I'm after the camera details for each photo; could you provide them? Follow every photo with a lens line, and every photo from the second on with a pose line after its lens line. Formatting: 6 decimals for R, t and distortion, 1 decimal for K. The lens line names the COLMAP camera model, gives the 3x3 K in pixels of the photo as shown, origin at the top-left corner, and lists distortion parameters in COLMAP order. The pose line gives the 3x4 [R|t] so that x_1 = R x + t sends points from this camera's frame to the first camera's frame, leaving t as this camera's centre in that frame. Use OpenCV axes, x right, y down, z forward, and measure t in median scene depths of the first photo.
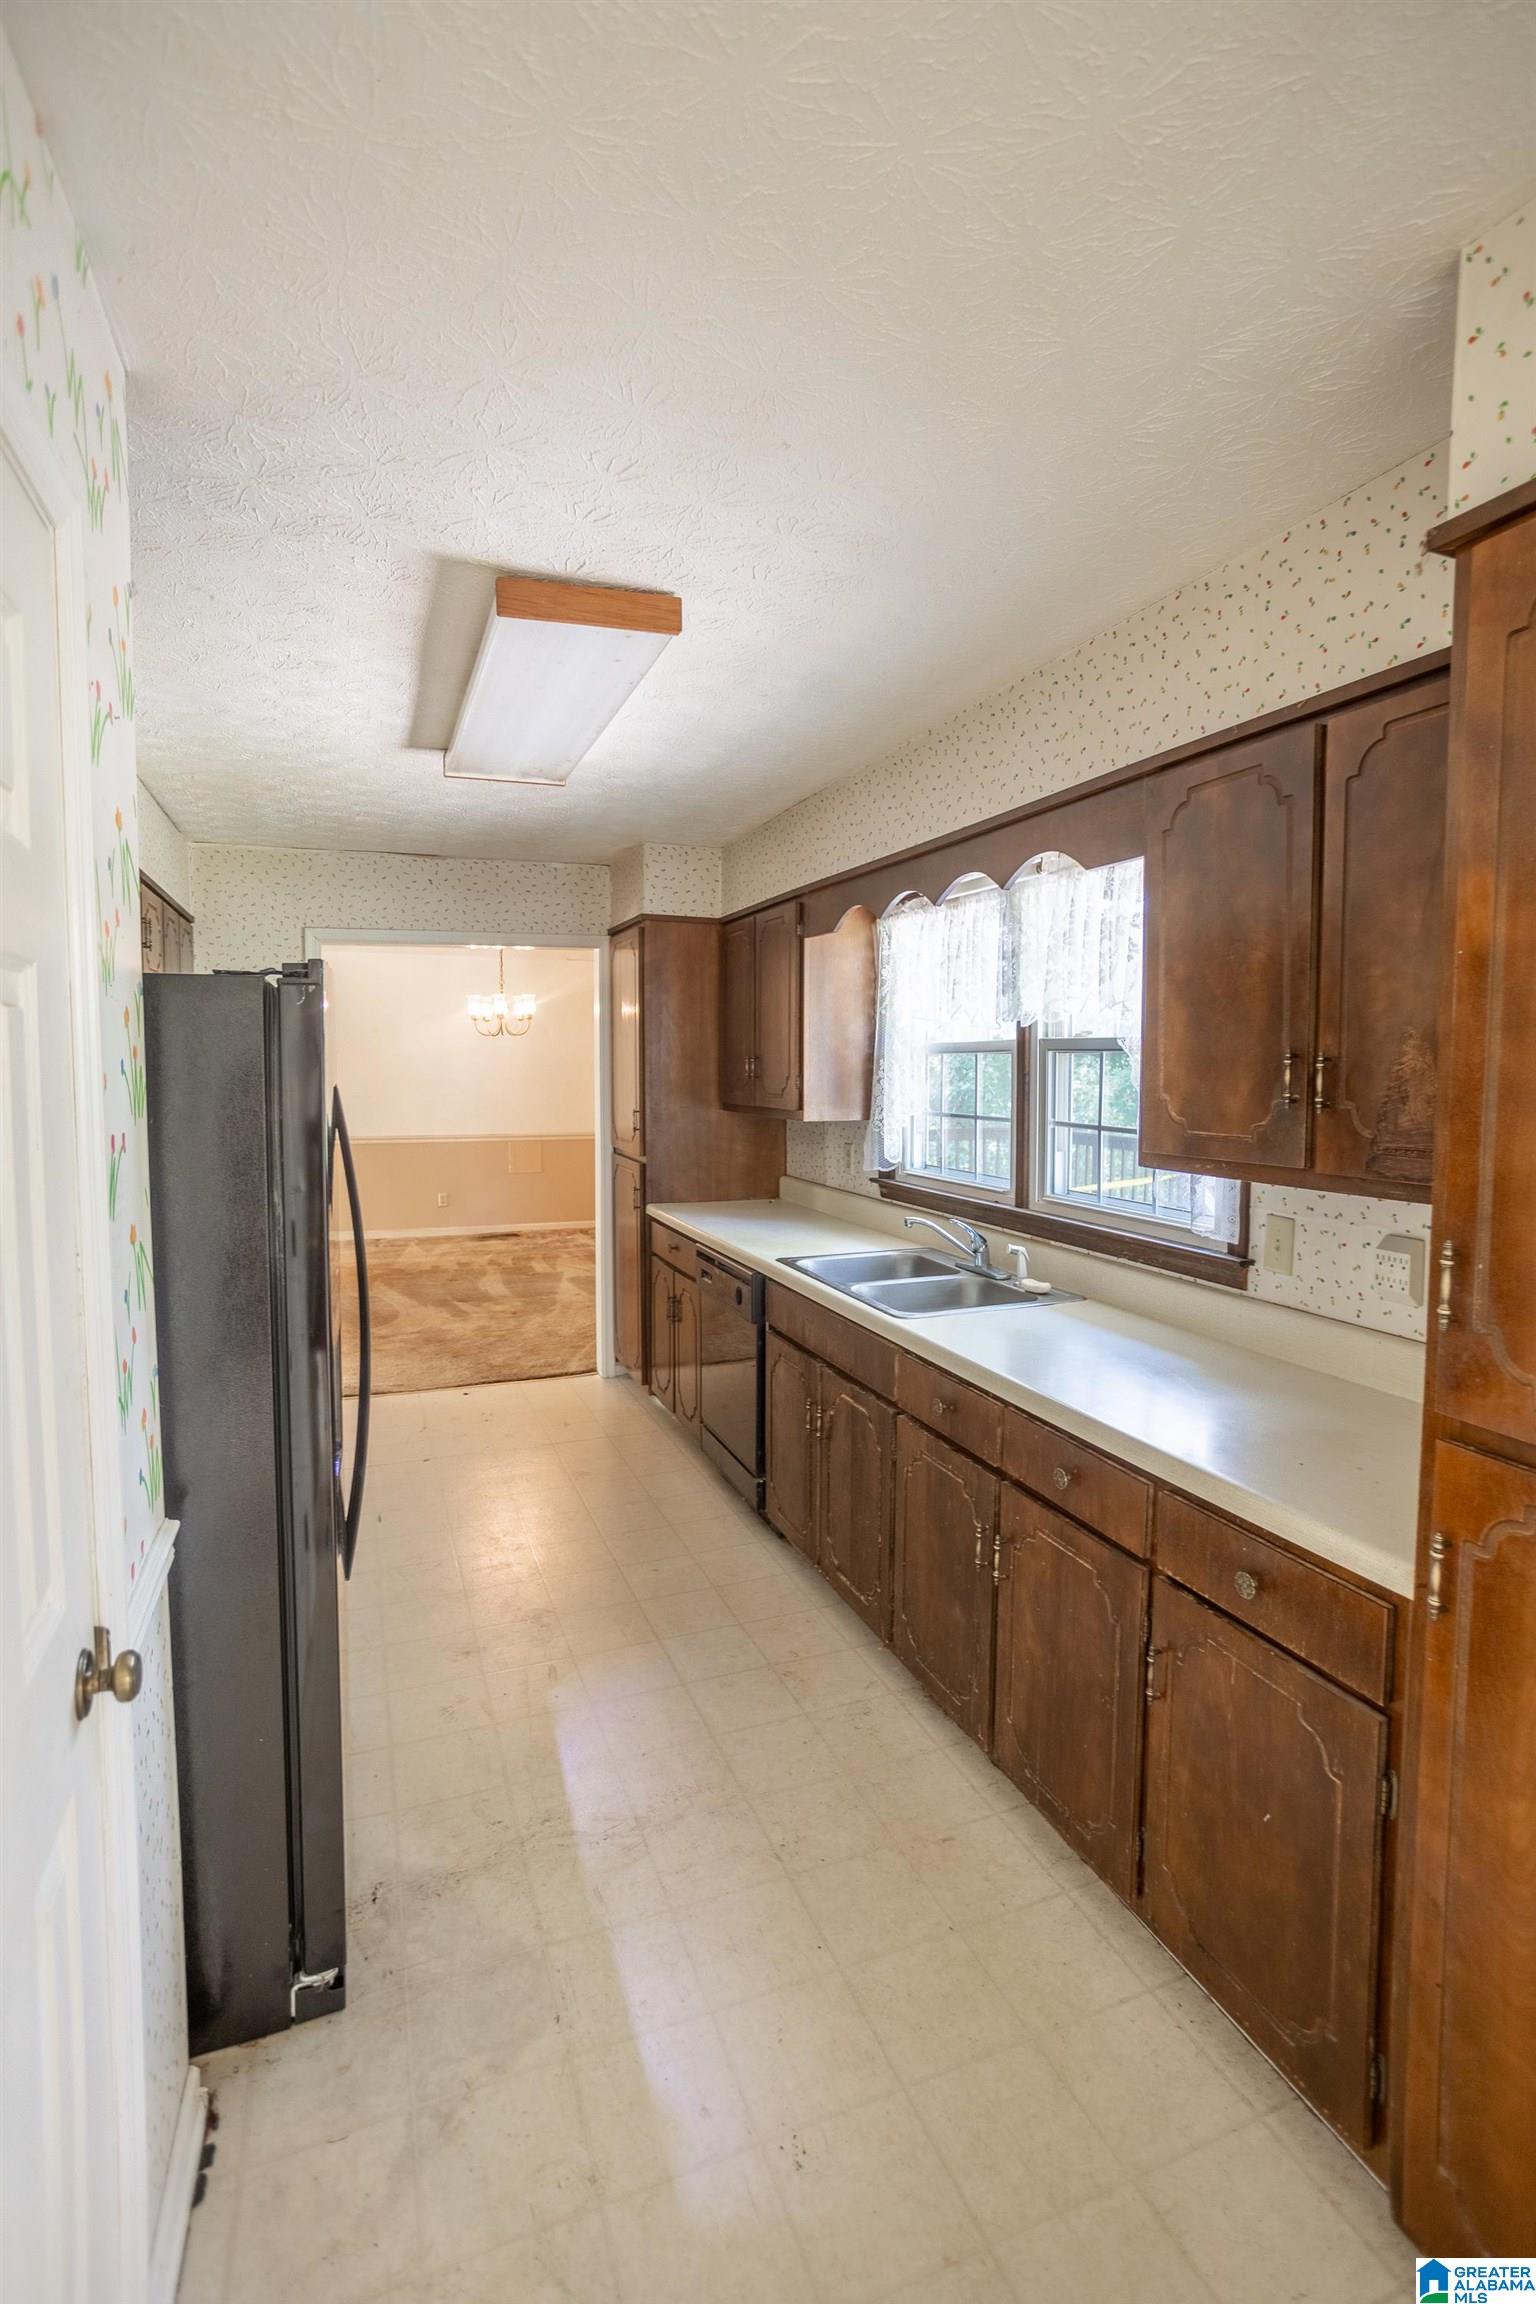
lens RADIAL K [[1098.8, 0, 775.4], [0, 1098.8, 1144.2], [0, 0, 1]] dist [-0.048665, 0.030641]
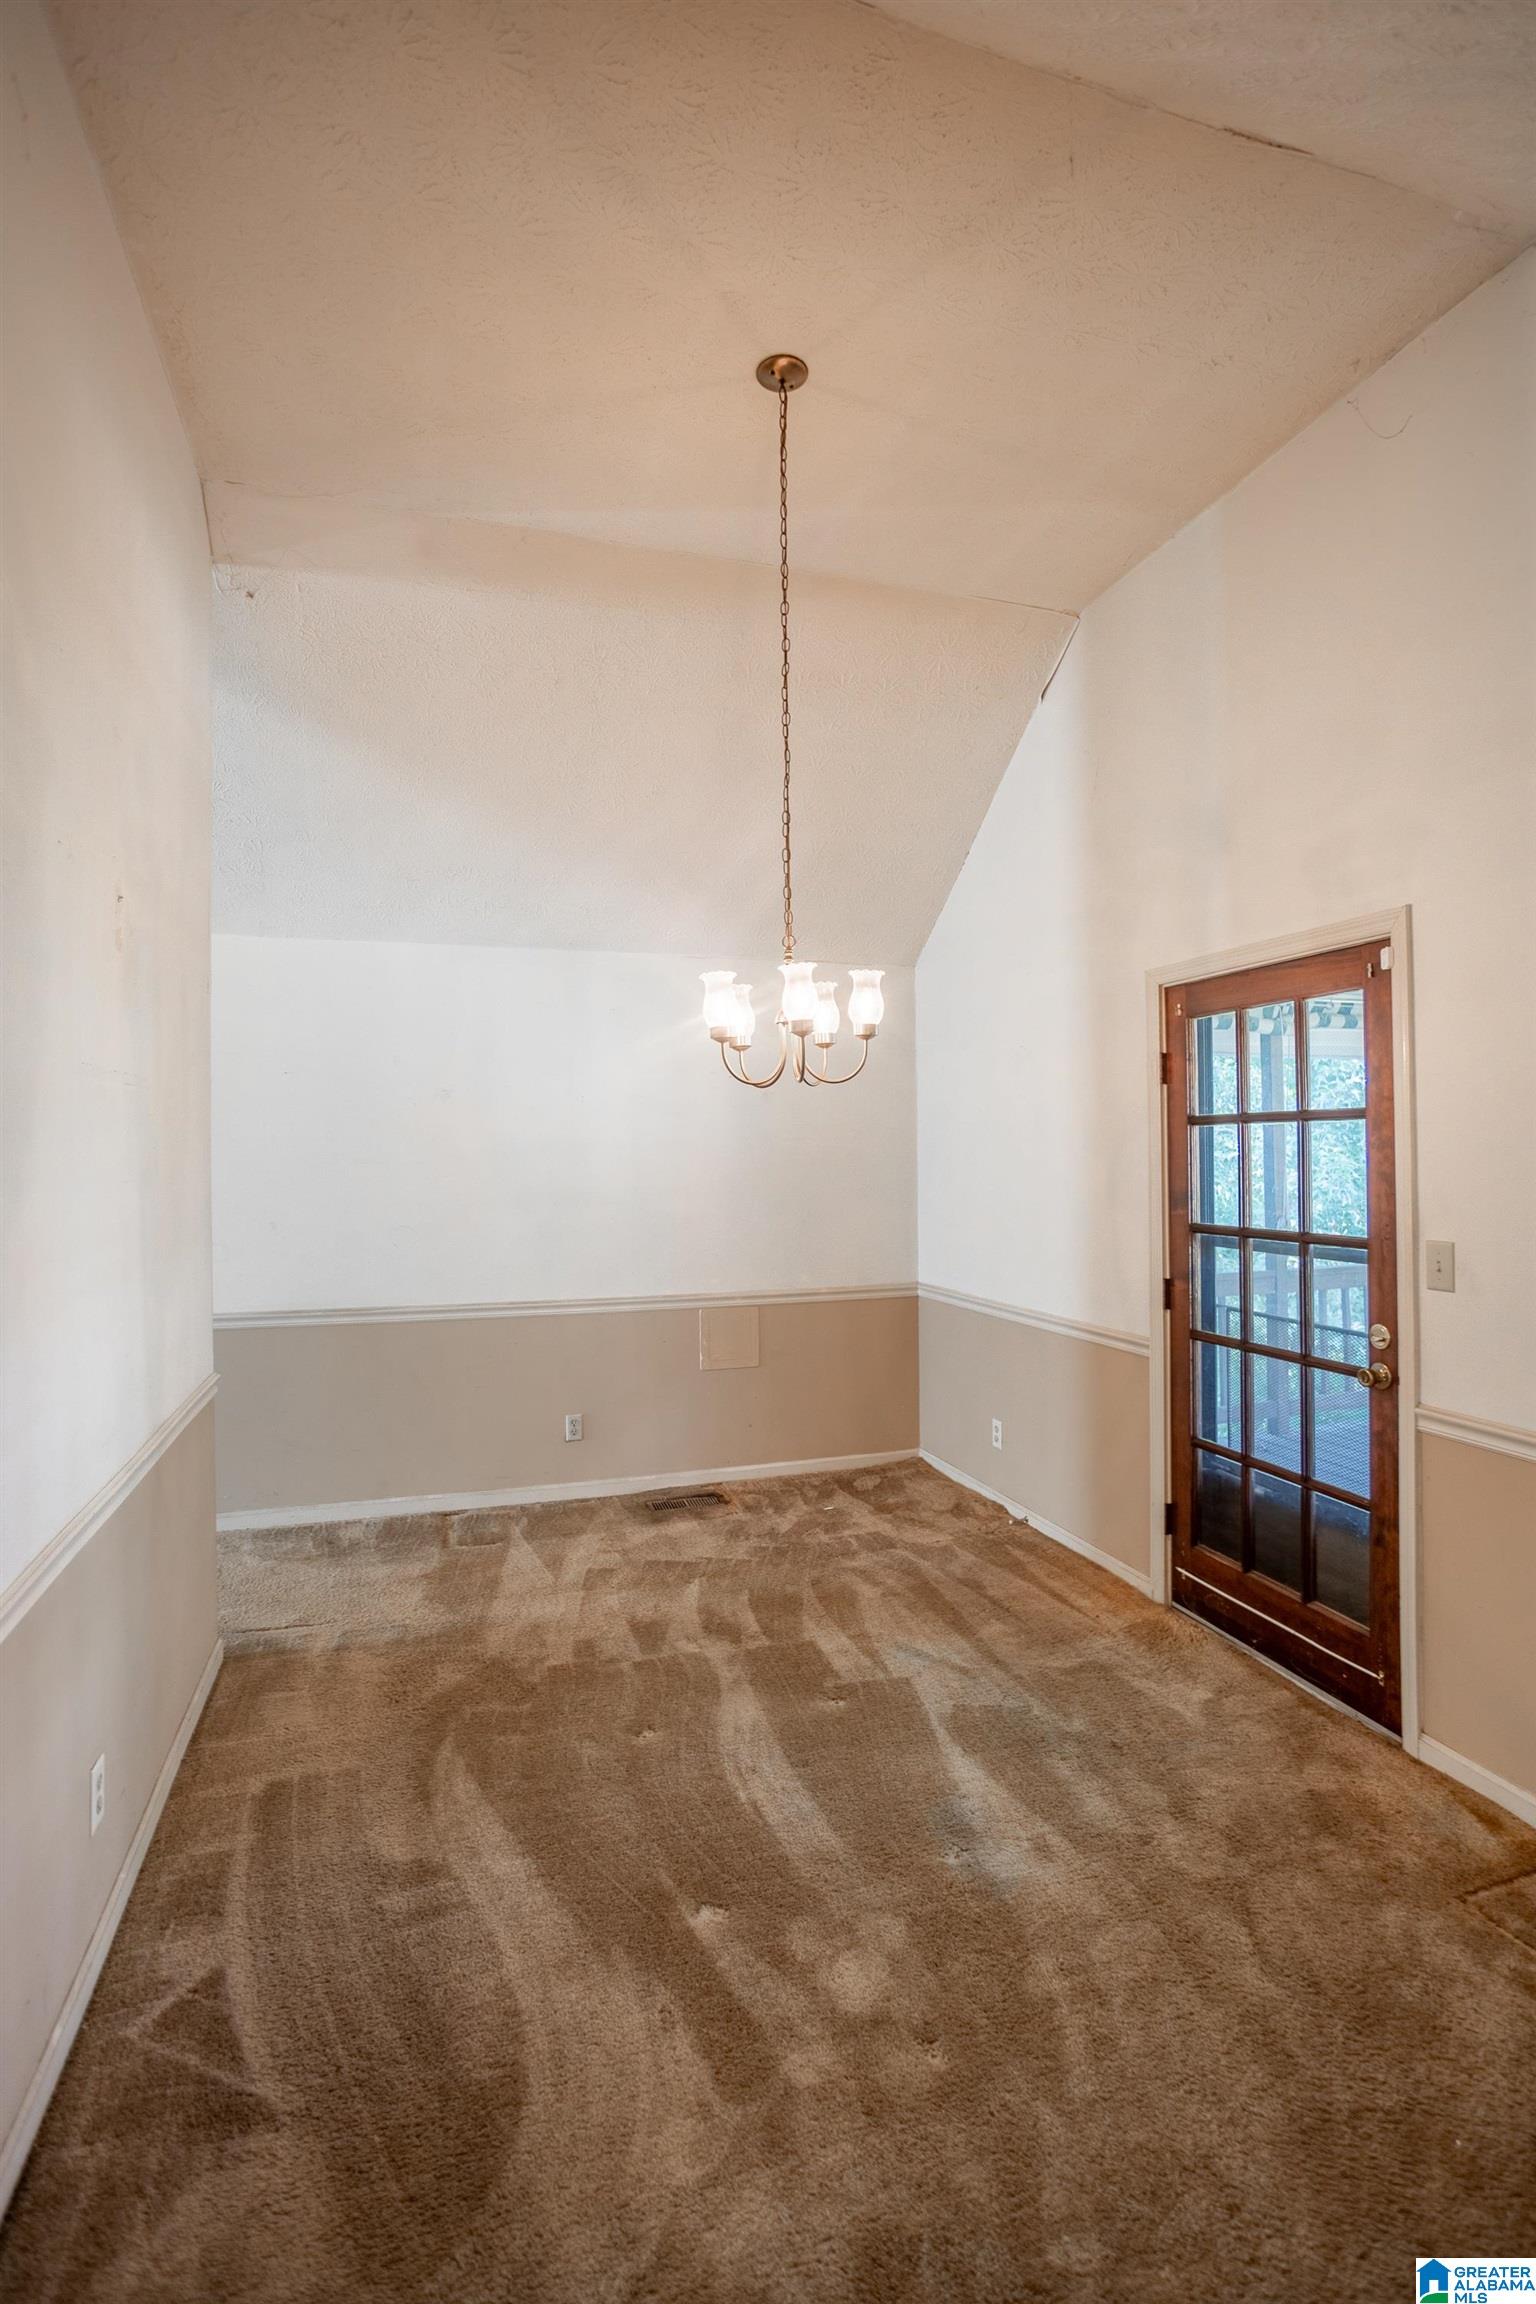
lens RADIAL K [[1098.8, 0, 775.4], [0, 1098.8, 1144.2], [0, 0, 1]] dist [-0.048665, 0.030641]
pose [[0.998398, -0.014107, -0.054791, -0.180948], [0.009693, 0.996747, -0.080010, -0.038544], [0.055741, 0.079351, 0.995287, 0.490205]]
